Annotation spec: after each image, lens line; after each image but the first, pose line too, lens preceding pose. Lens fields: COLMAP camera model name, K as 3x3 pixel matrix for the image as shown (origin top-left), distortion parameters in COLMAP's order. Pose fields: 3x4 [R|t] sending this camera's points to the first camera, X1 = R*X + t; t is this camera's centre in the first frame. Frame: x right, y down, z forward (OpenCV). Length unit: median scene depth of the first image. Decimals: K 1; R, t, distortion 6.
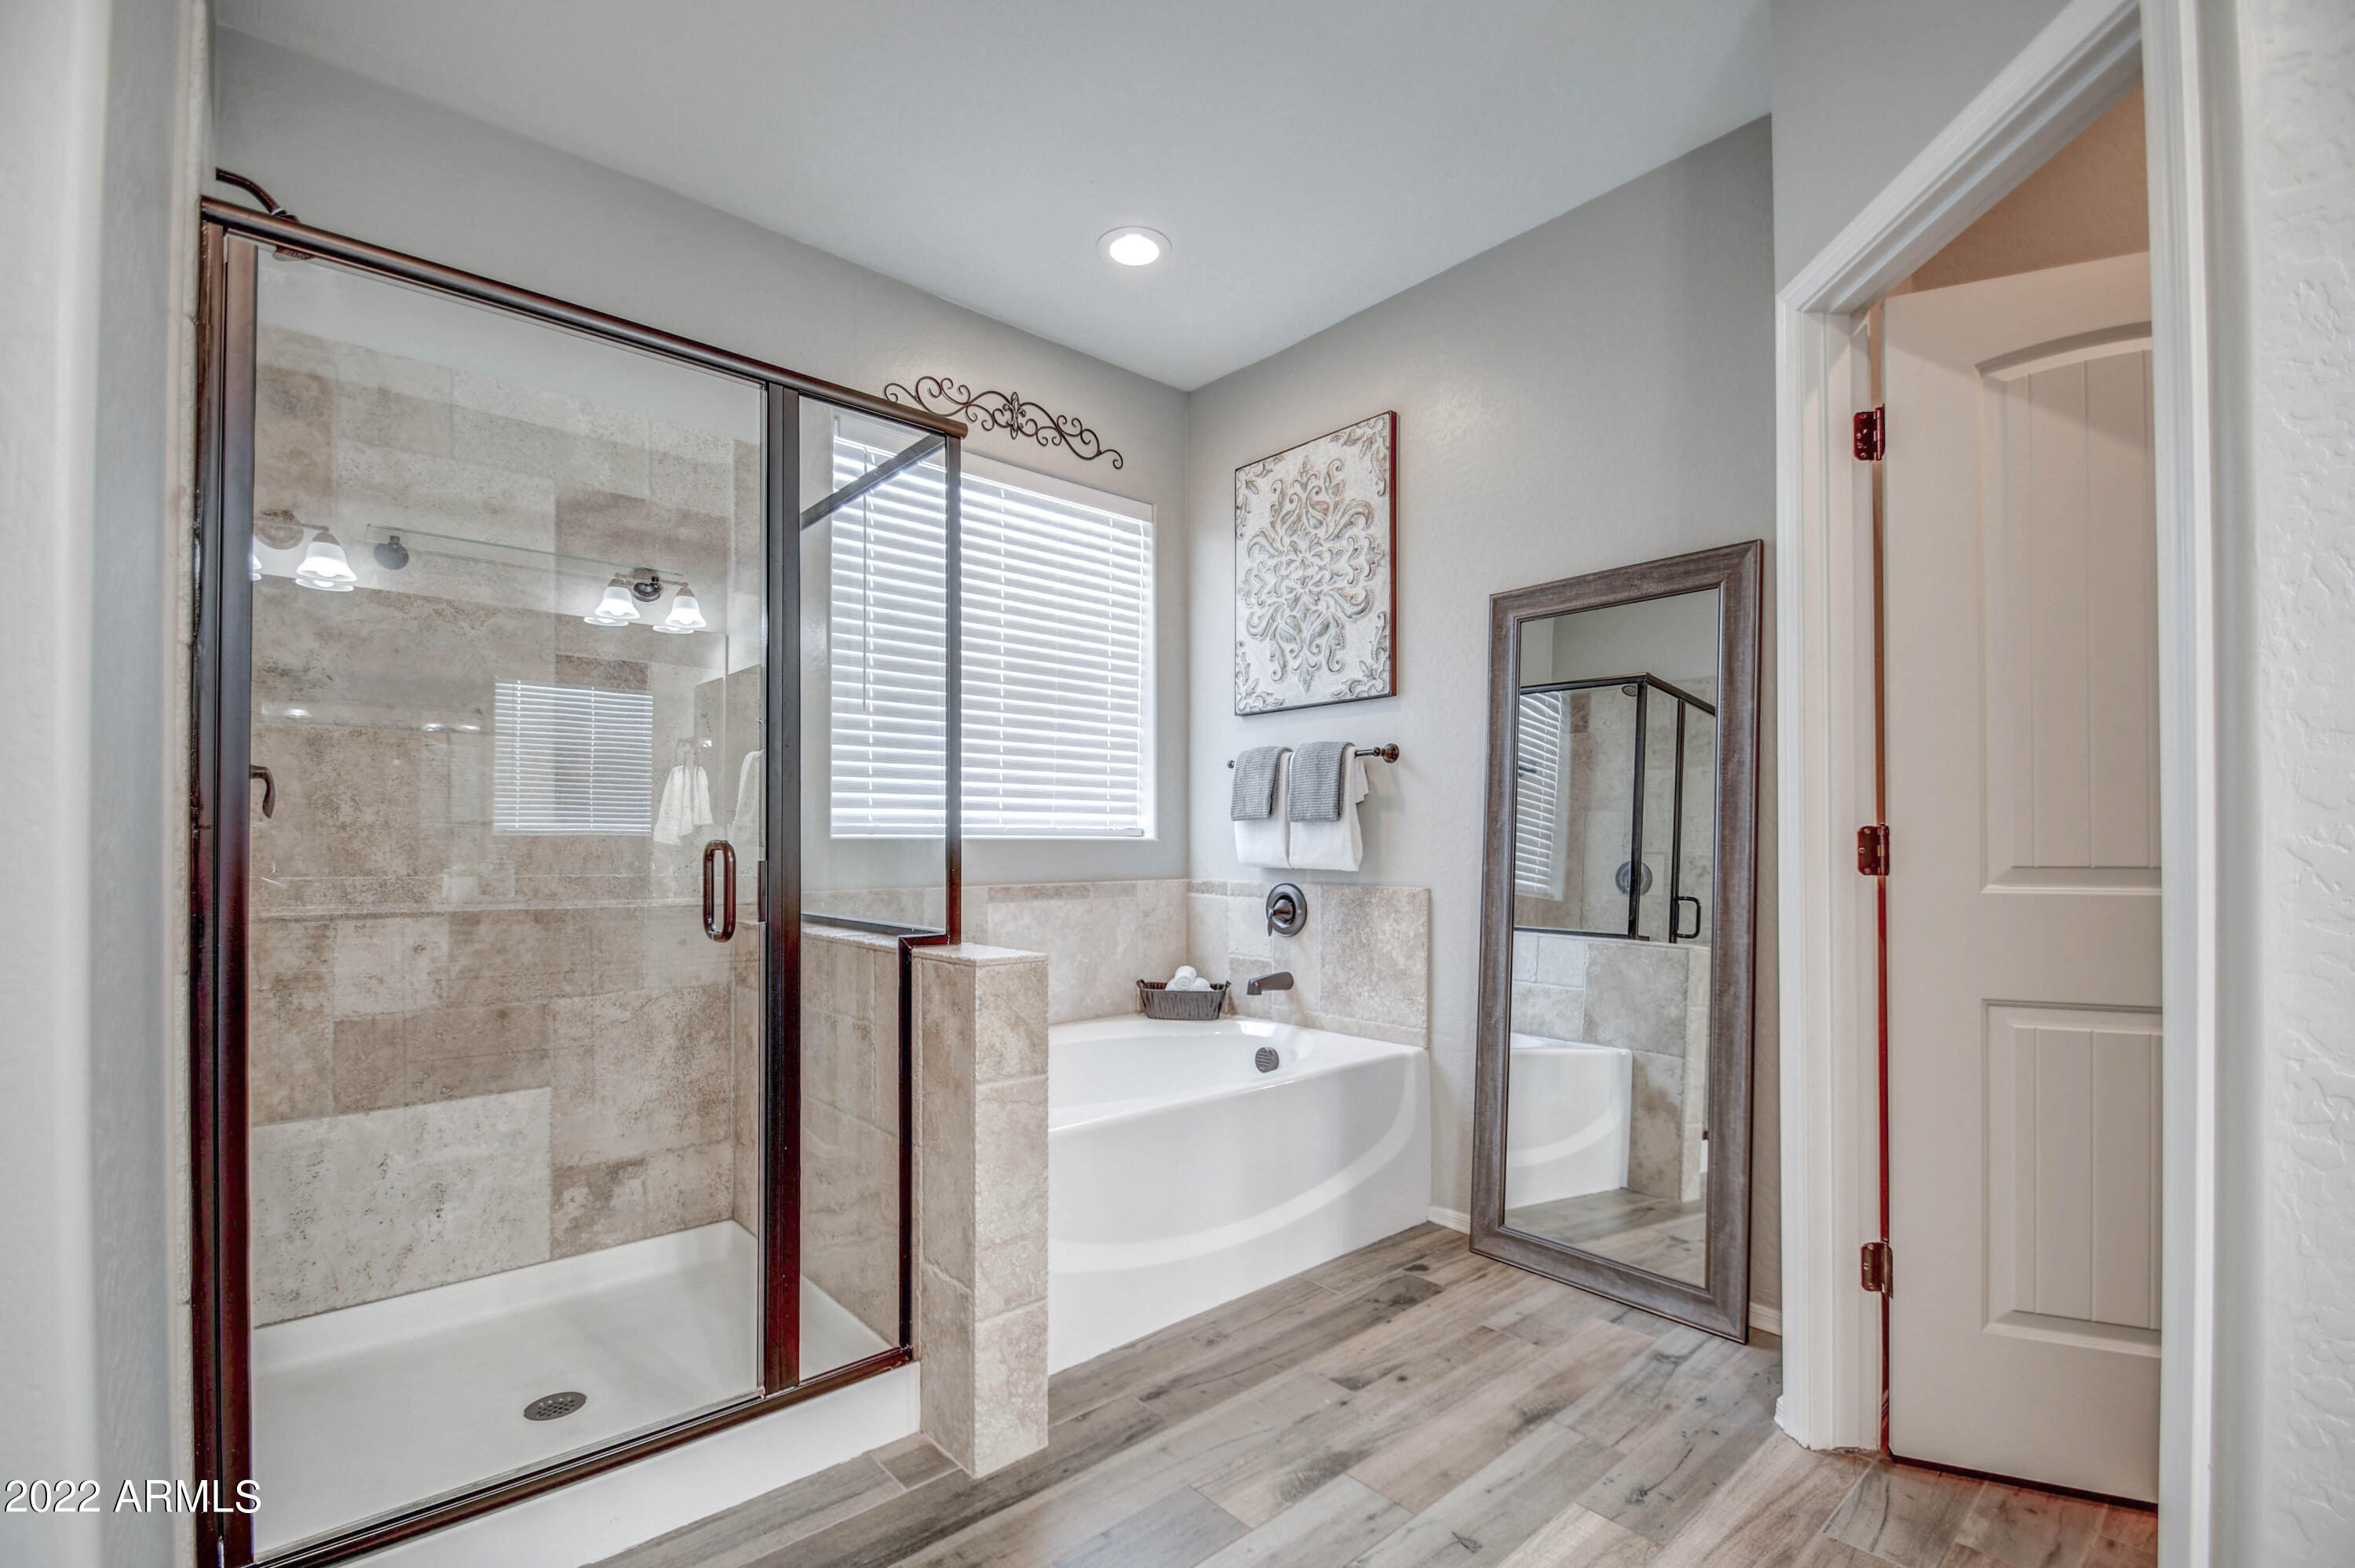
lens RADIAL K [[1038.4, 0, 1174.6], [0, 1038.4, 839.0], [0, 0, 1]] dist [0.015460, -0.012038]
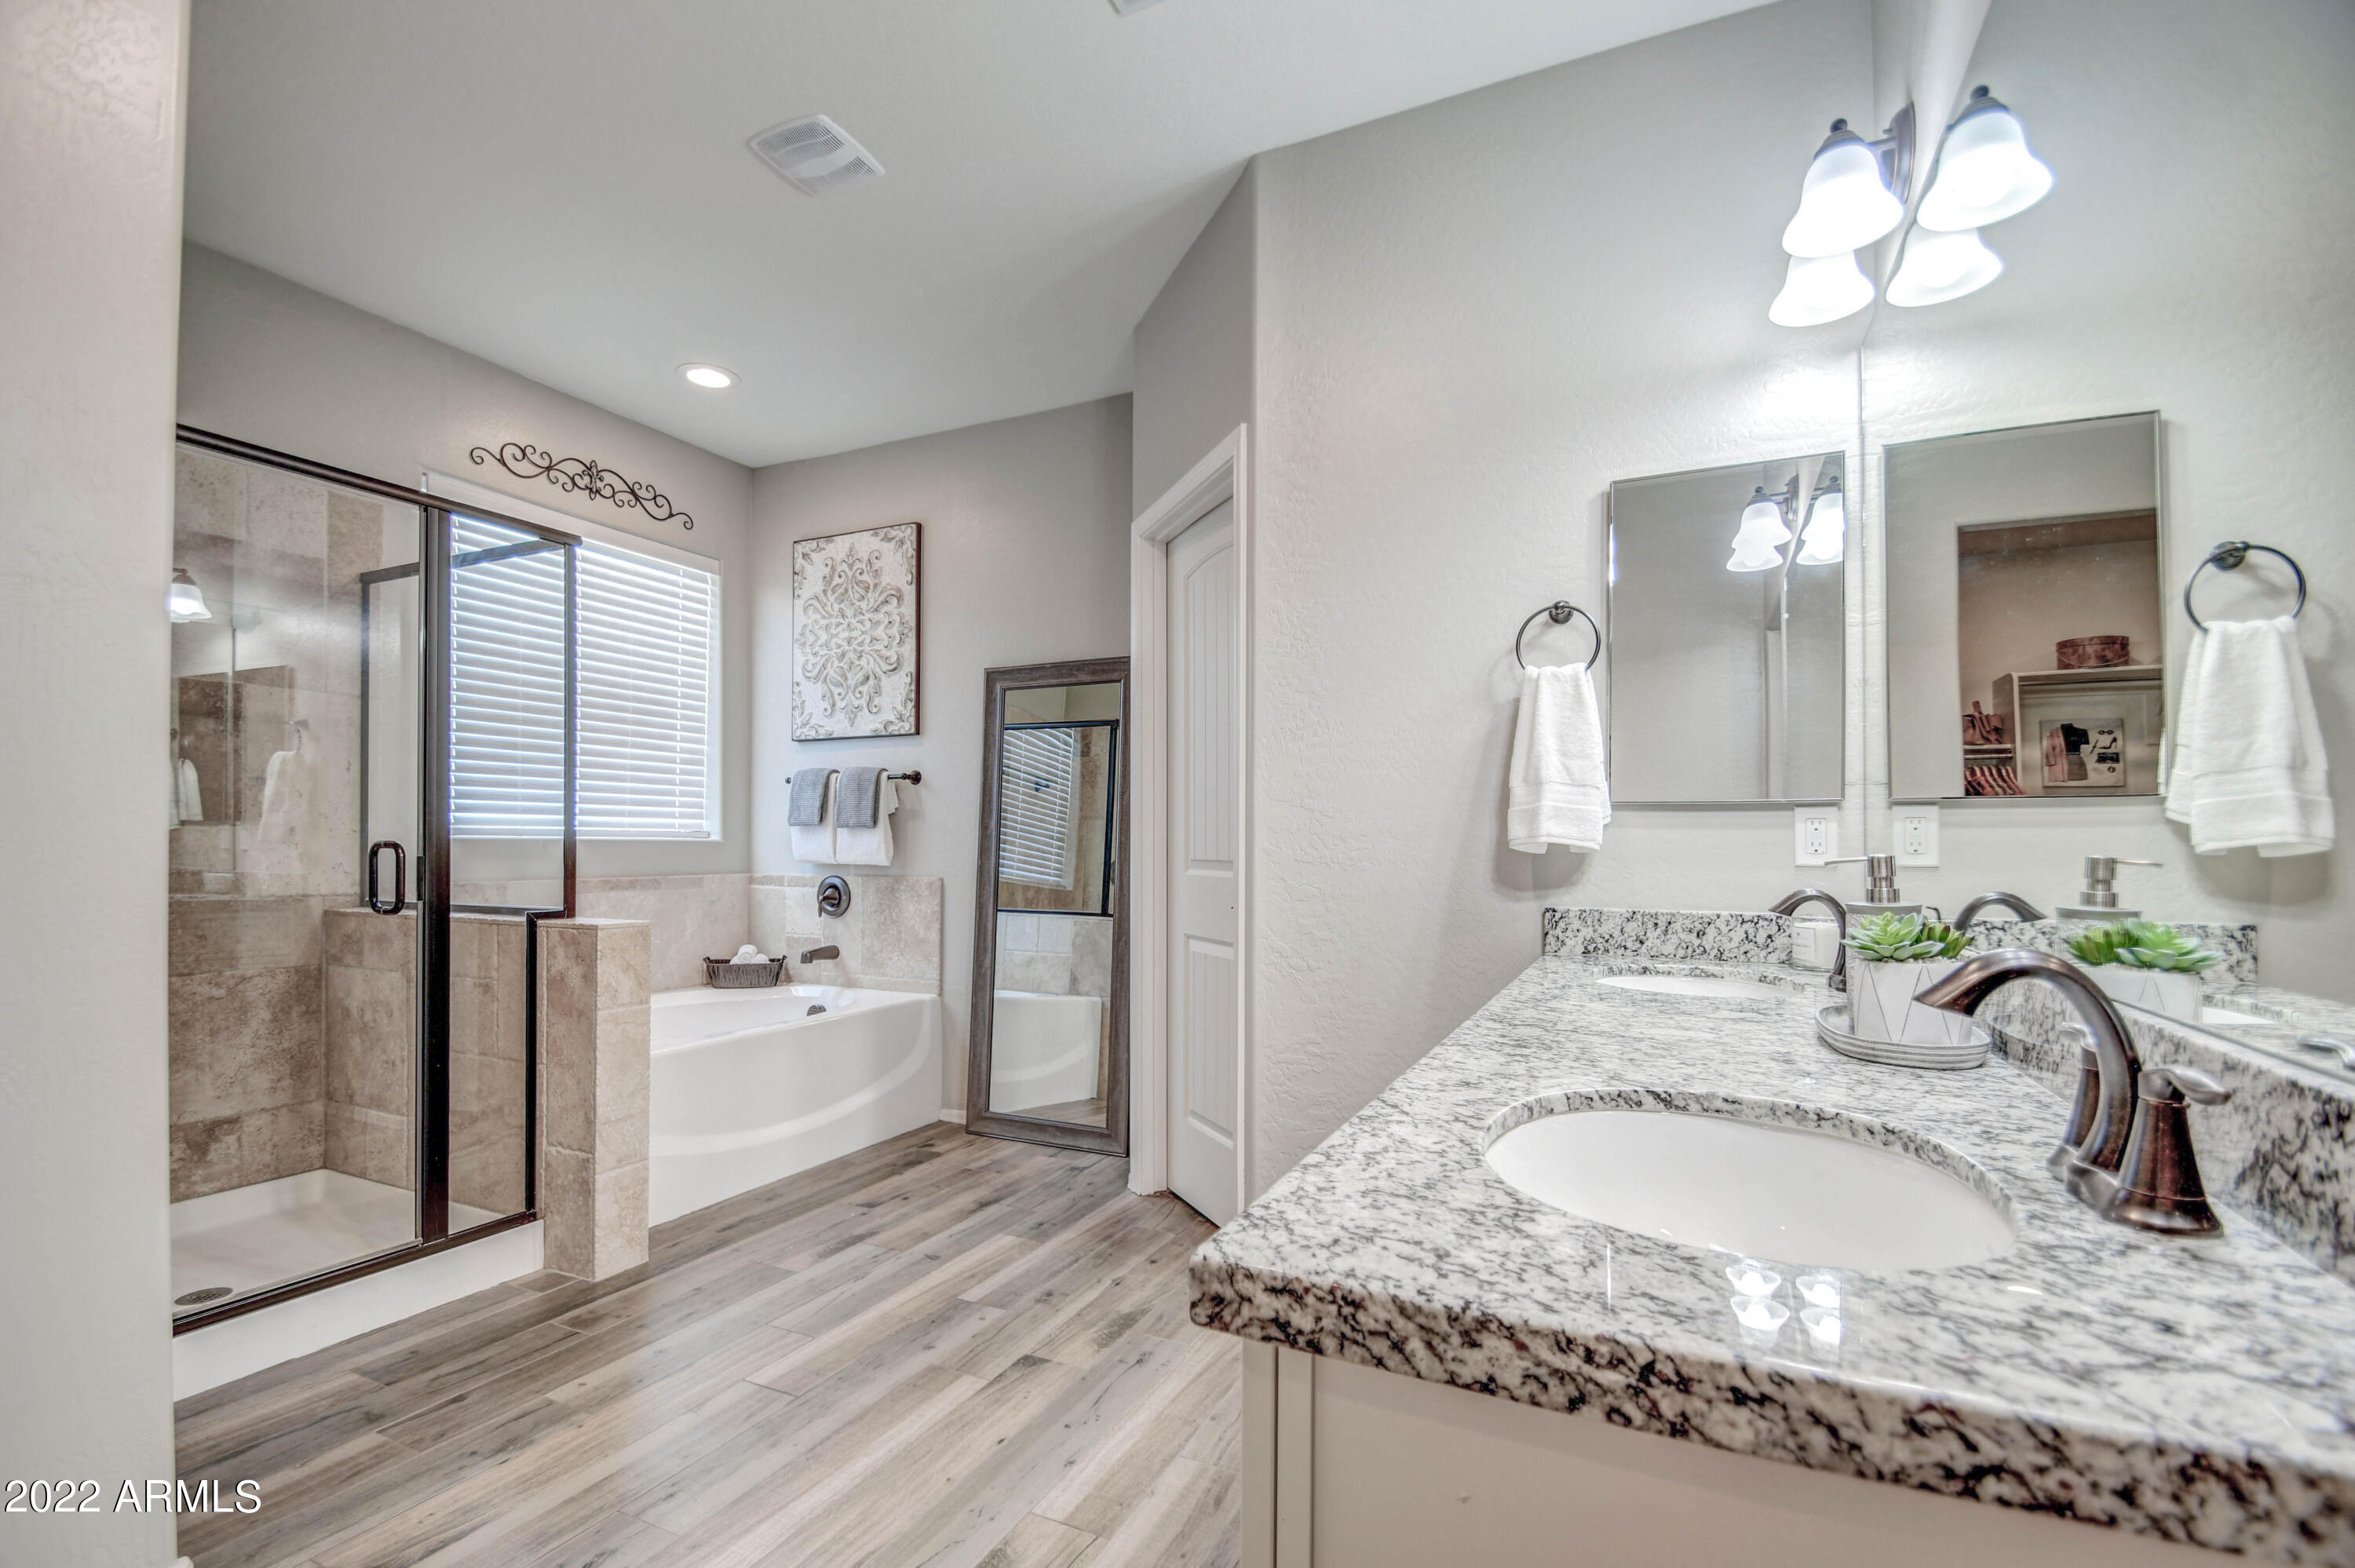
lens RADIAL K [[1038.4, 0, 1174.6], [0, 1038.4, 839.0], [0, 0, 1]] dist [0.015460, -0.012038]
pose [[0.917369, 0.006220, 0.397990, -0.019647], [-0.005904, 0.999981, -0.002020, -0.002640], [-0.397995, -0.000497, 0.917387, -0.382687]]
